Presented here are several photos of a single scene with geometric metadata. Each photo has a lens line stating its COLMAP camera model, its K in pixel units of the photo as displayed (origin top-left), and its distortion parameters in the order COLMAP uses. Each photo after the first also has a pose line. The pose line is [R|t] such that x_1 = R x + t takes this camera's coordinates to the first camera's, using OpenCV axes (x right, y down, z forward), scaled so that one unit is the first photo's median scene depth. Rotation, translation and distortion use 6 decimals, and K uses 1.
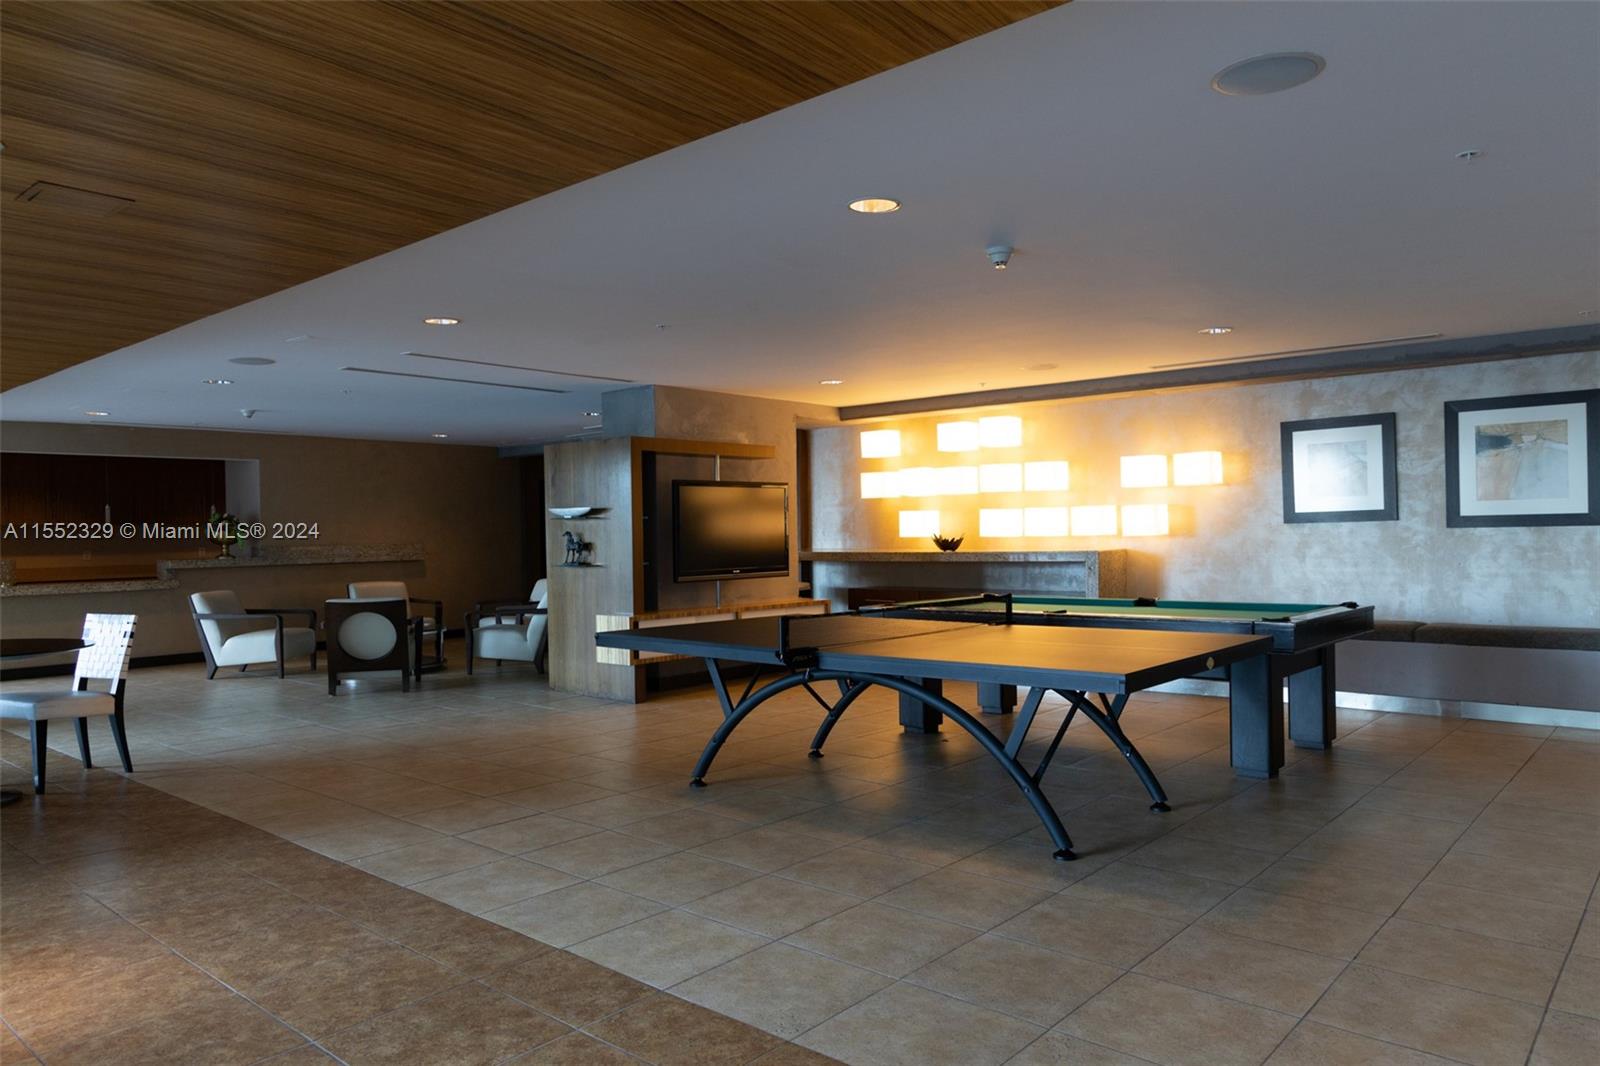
lens RADIAL K [[1076.8, 0, 803.7], [0, 1076.8, 527.8], [0, 0, 1]] dist [0.007784, -0.004507]
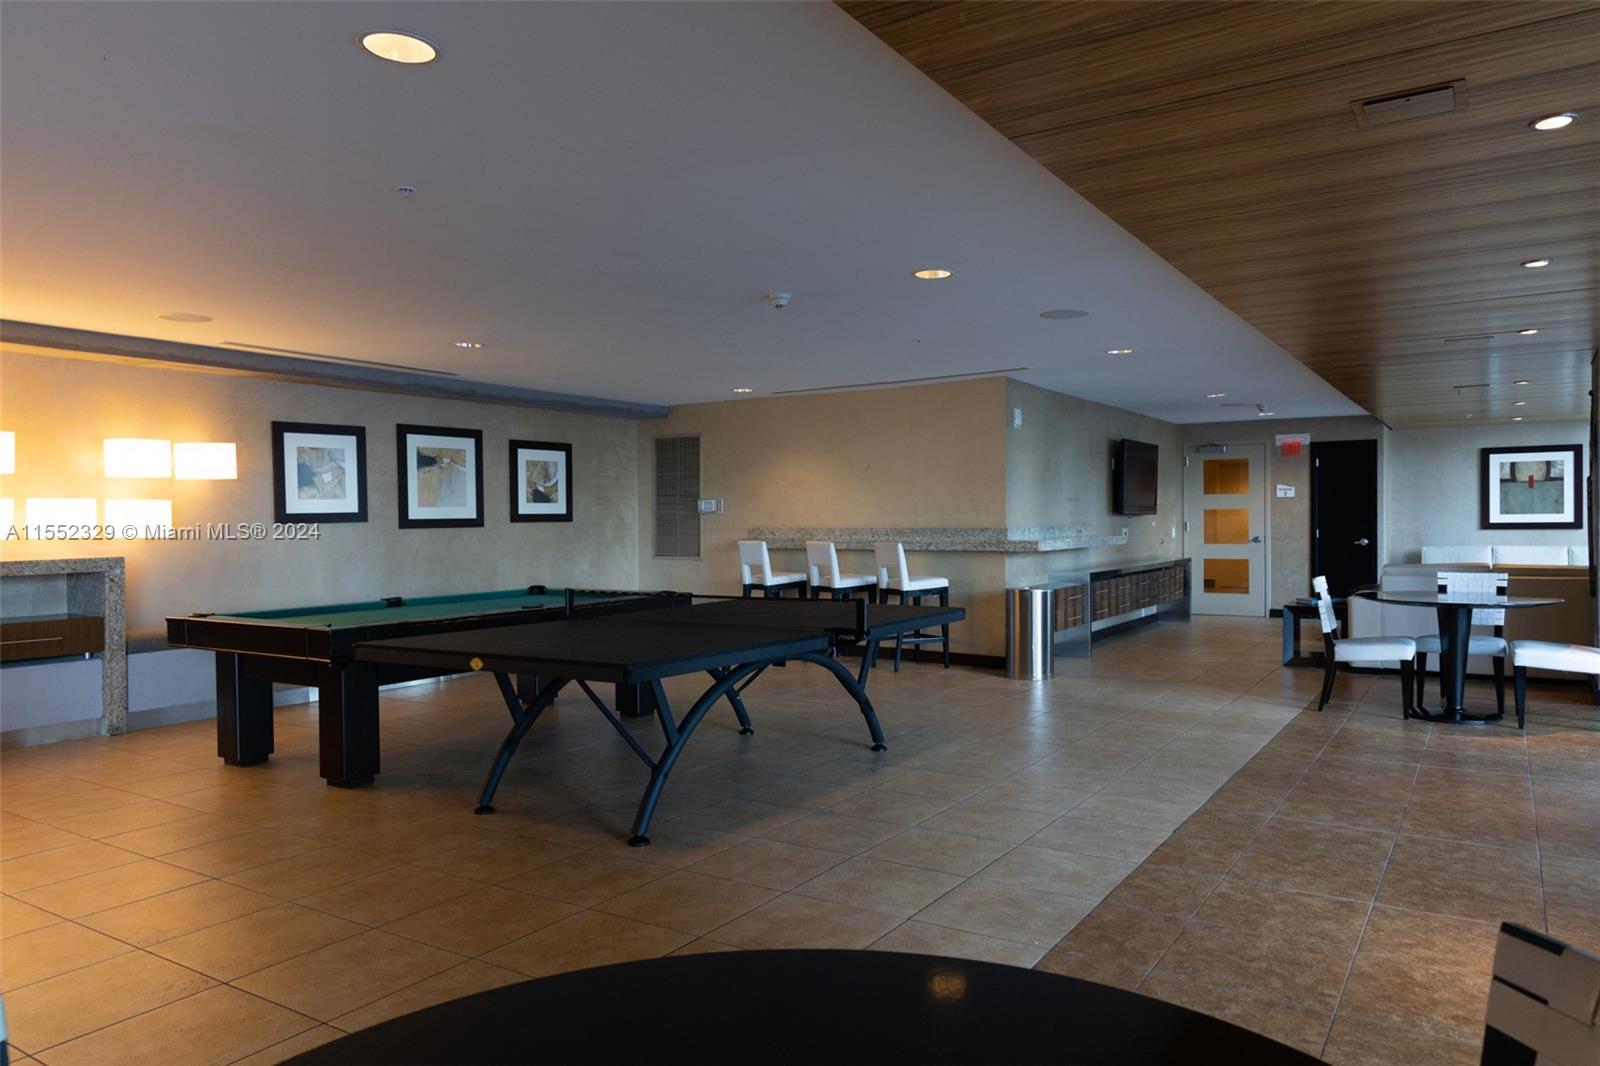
lens RADIAL K [[1076.8, 0, 804.2], [0, 1076.8, 537.5], [0, 0, 1]] dist [0.007784, -0.004507]
pose [[-0.140349, 0.001464, 0.990101, -1.284032], [0.004474, 0.999990, -0.000844, 0.024759], [-0.990092, 0.004311, -0.140354, 1.423691]]
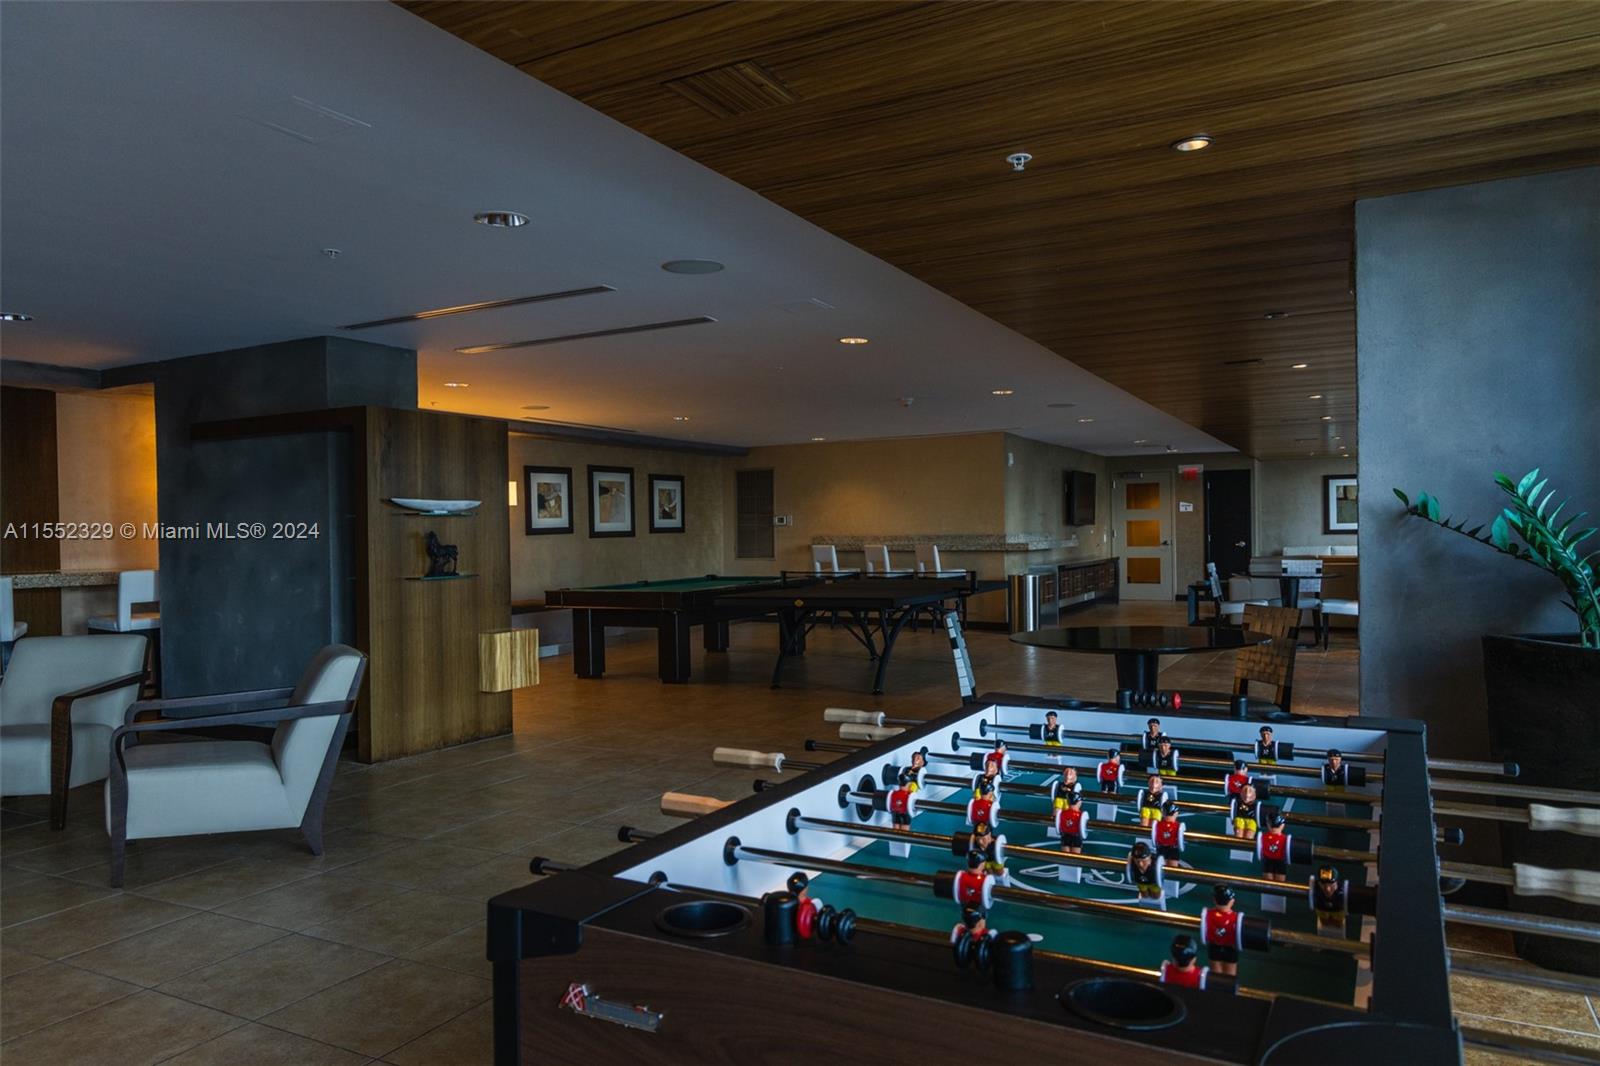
lens RADIAL K [[1076.8, 0, 799.0], [0, 1076.8, 536.7], [0, 0, 1]] dist [0.007784, -0.004507]
pose [[-0.219602, 0.014320, 0.975484, -2.258850], [0.012411, 0.999852, -0.011884, 0.043346], [-0.975511, 0.009497, -0.219747, 2.071230]]
